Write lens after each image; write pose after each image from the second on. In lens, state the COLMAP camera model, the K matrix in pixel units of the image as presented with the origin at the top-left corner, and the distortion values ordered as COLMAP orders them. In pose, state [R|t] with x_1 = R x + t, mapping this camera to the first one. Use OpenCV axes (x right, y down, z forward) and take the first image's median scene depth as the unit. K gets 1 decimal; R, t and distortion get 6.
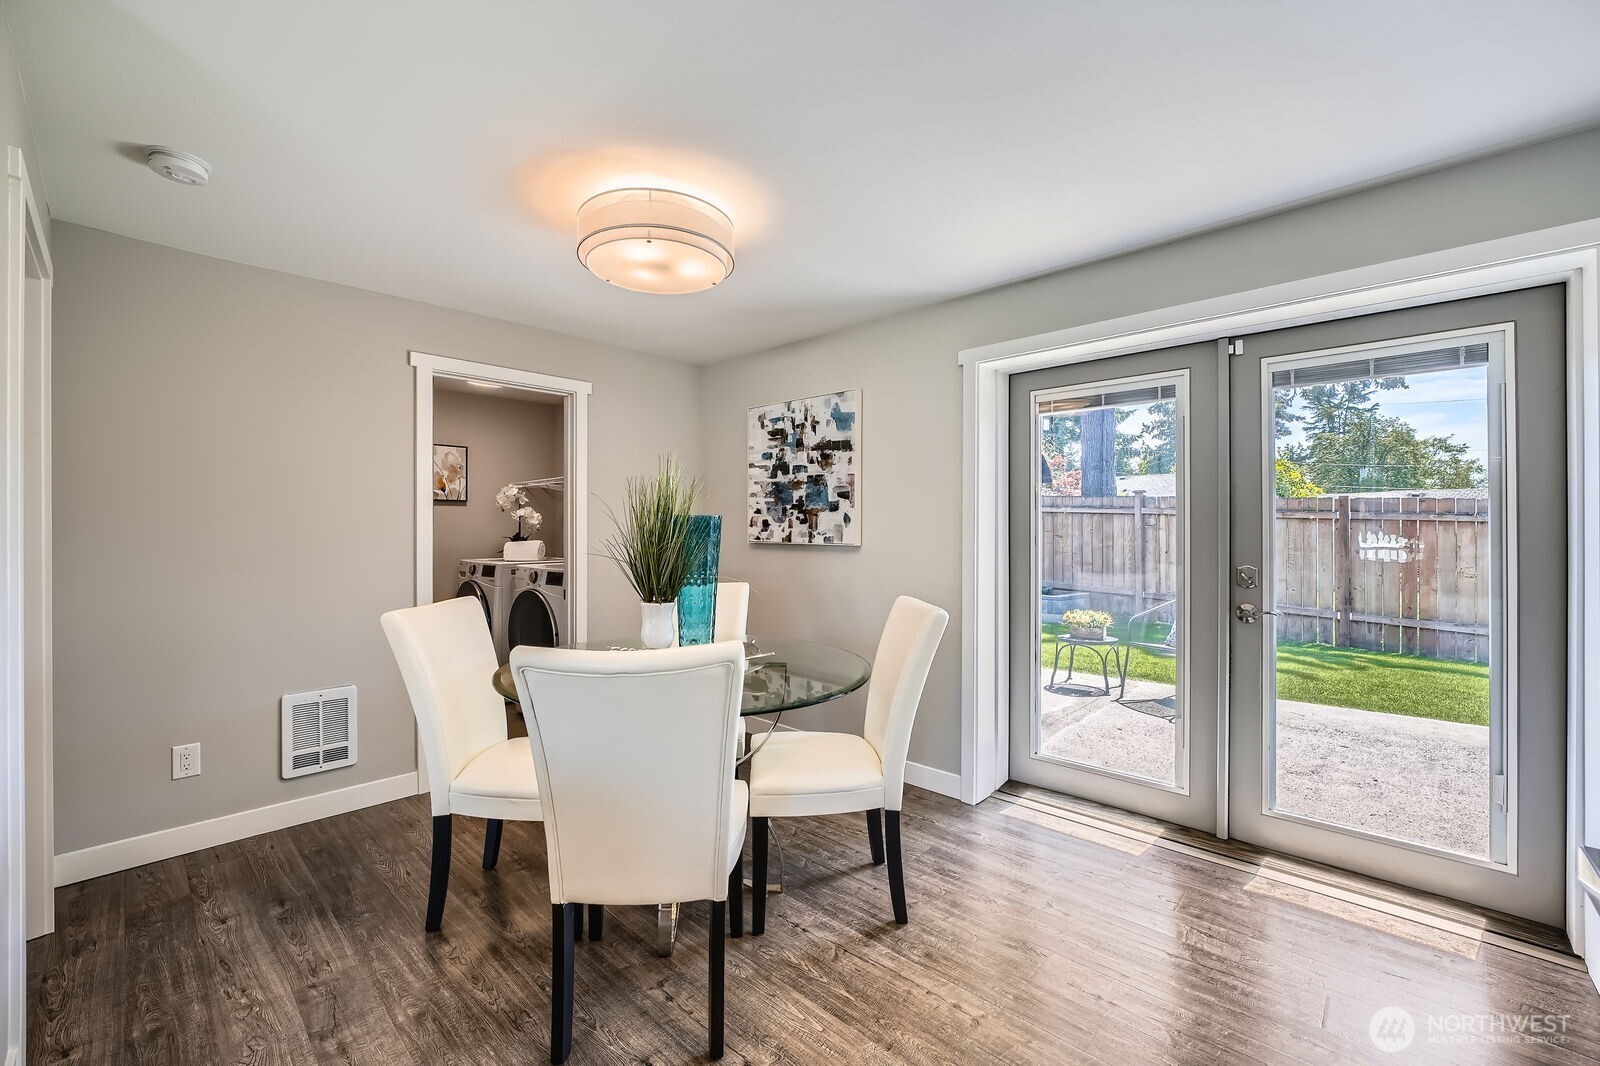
lens RADIAL K [[657.3, 0, 800.6], [0, 657.3, 528.0], [0, 0, 1]] dist [-0.000295, 0.000151]
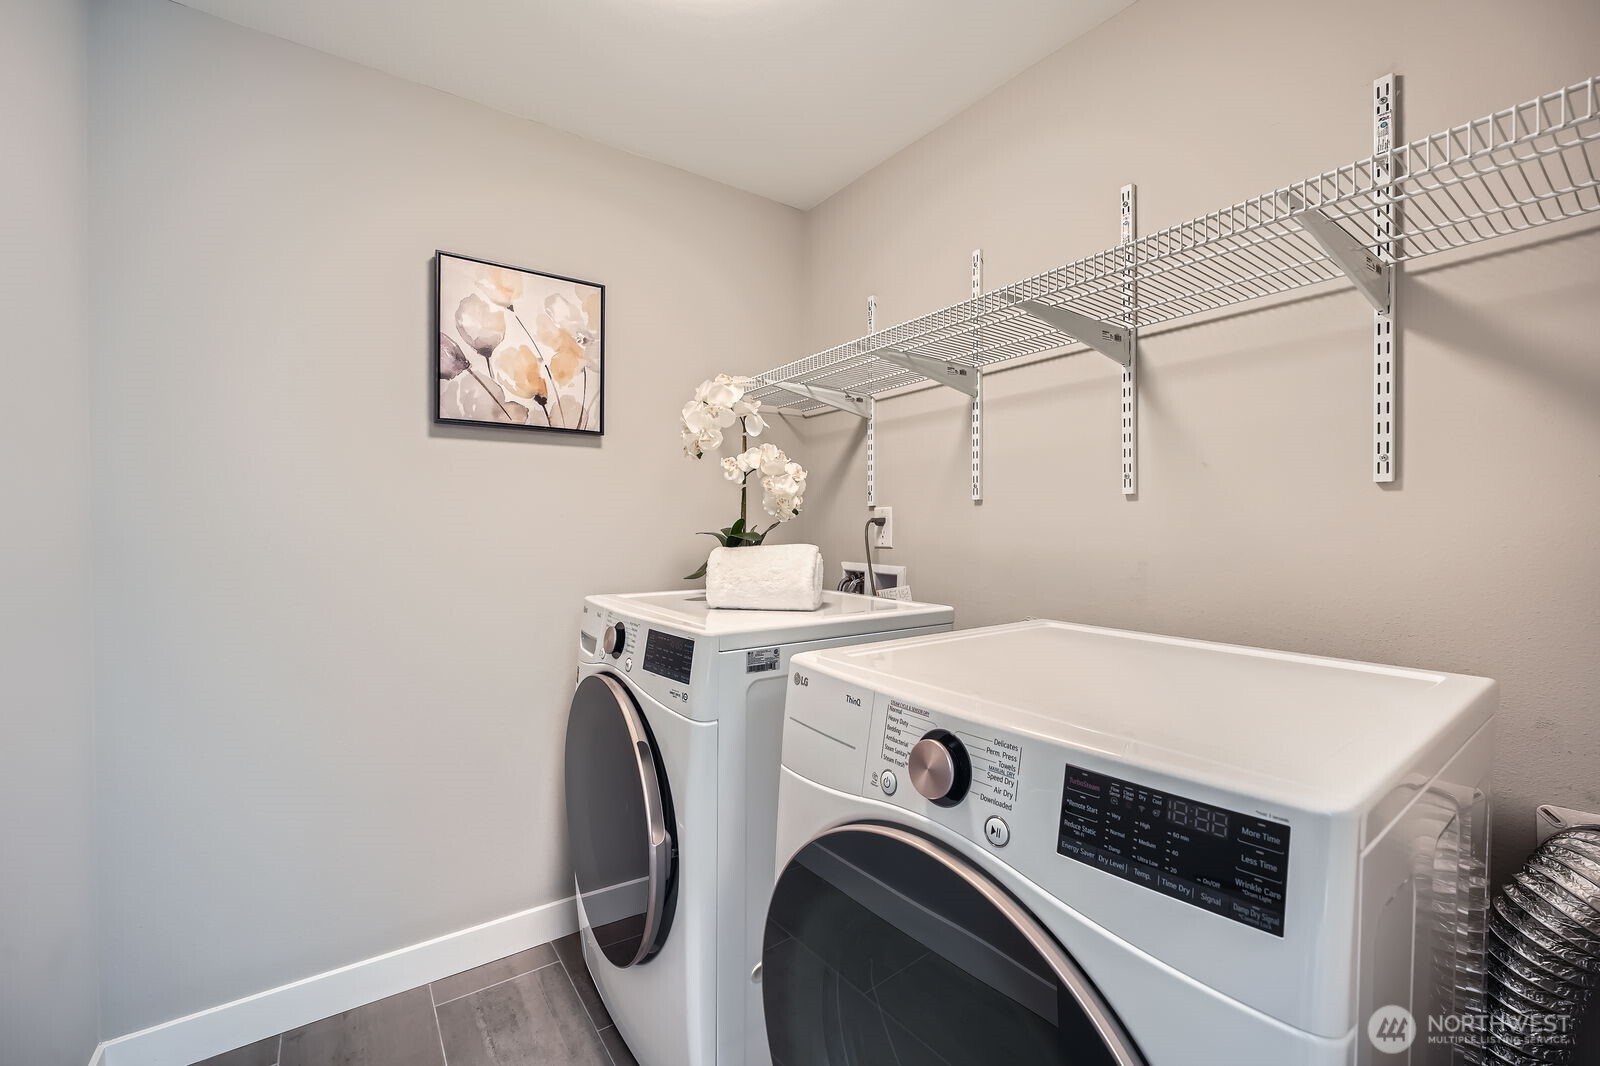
lens RADIAL K [[658.4, 0, 803.3], [0, 658.4, 534.0], [0, 0, 1]] dist [-0.005073, -0.000197]
pose [[0.981544, 0.006651, -0.191123, -0.333620], [-0.004333, 0.999912, 0.012544, 0.009633], [0.191190, -0.011484, 0.981486, 0.673129]]
